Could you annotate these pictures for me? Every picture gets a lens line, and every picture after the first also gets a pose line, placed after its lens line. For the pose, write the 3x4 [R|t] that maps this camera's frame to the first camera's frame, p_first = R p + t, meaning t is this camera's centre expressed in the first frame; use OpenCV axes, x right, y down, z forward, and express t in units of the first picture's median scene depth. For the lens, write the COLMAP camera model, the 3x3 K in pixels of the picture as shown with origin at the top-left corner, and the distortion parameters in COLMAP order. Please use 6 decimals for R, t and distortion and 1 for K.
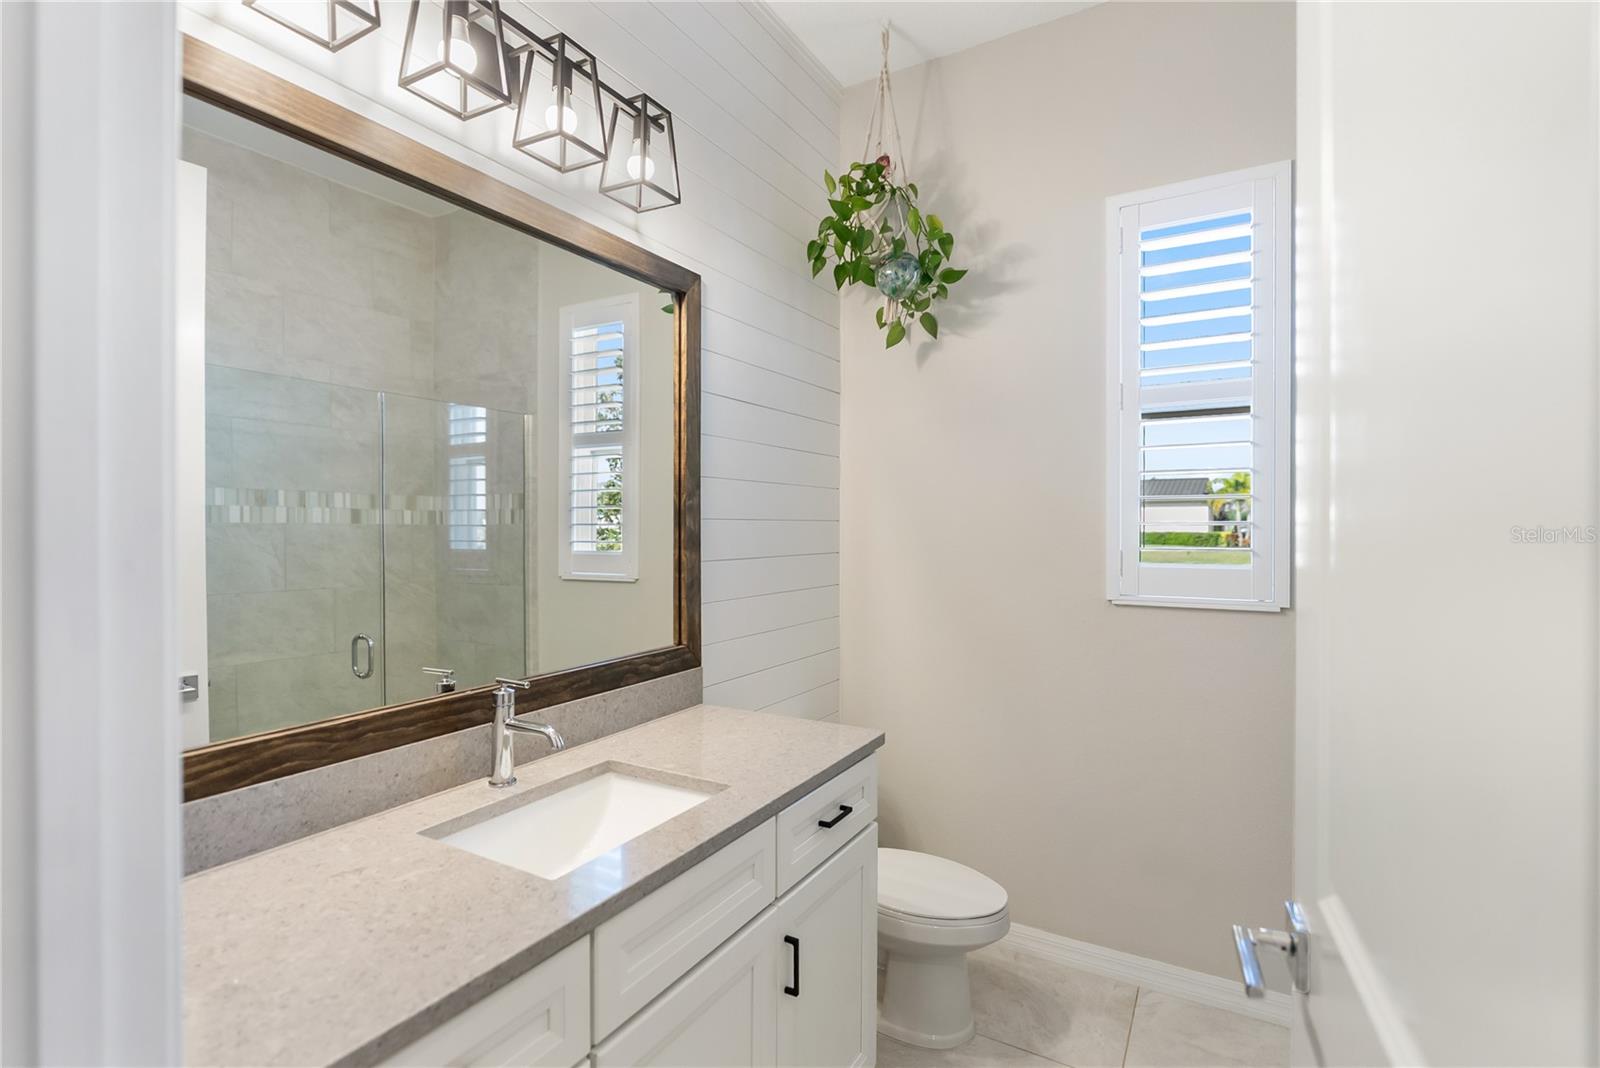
lens RADIAL K [[741.1, 0, 805.3], [0, 741.1, 509.9], [0, 0, 1]] dist [-0.001916, 0.000002]
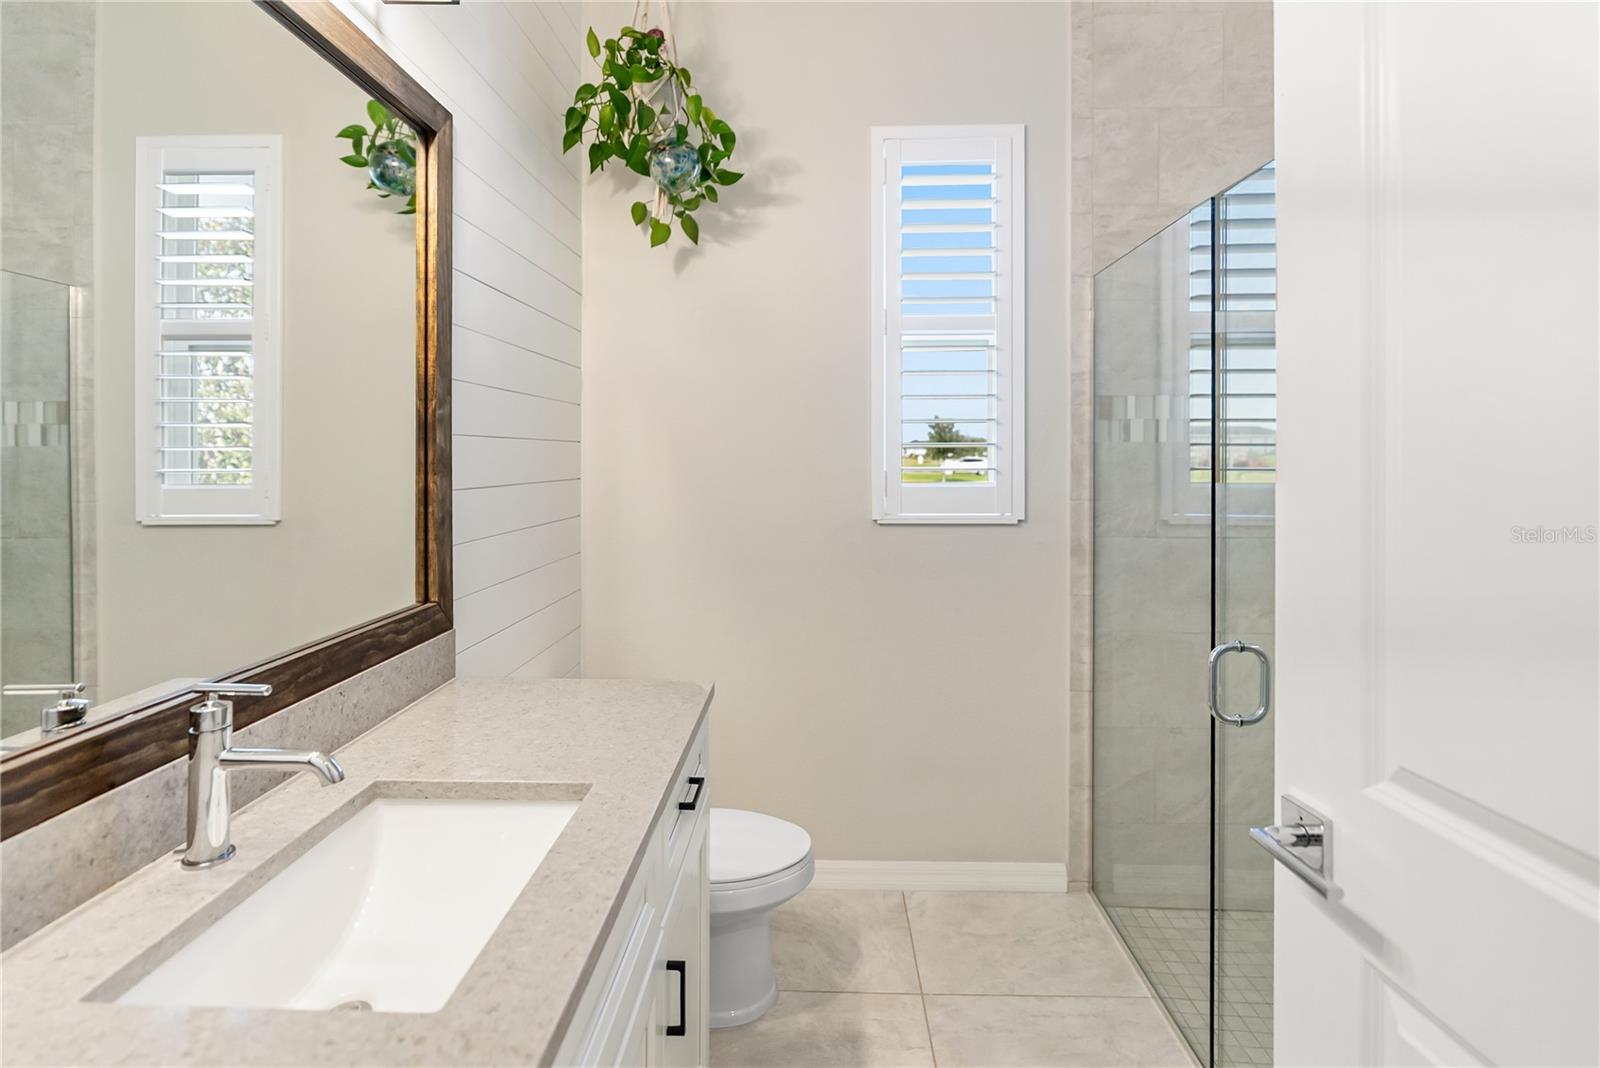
lens RADIAL K [[737.1, 0, 797.2], [0, 737.1, 440.8], [0, 0, 1]] dist [-0.002118, -0.000640]
pose [[0.884955, 0.006973, 0.465625, -0.183245], [-0.007378, 0.999972, -0.000953, 0.017116], [-0.465619, -0.002592, 0.884982, 0.169619]]
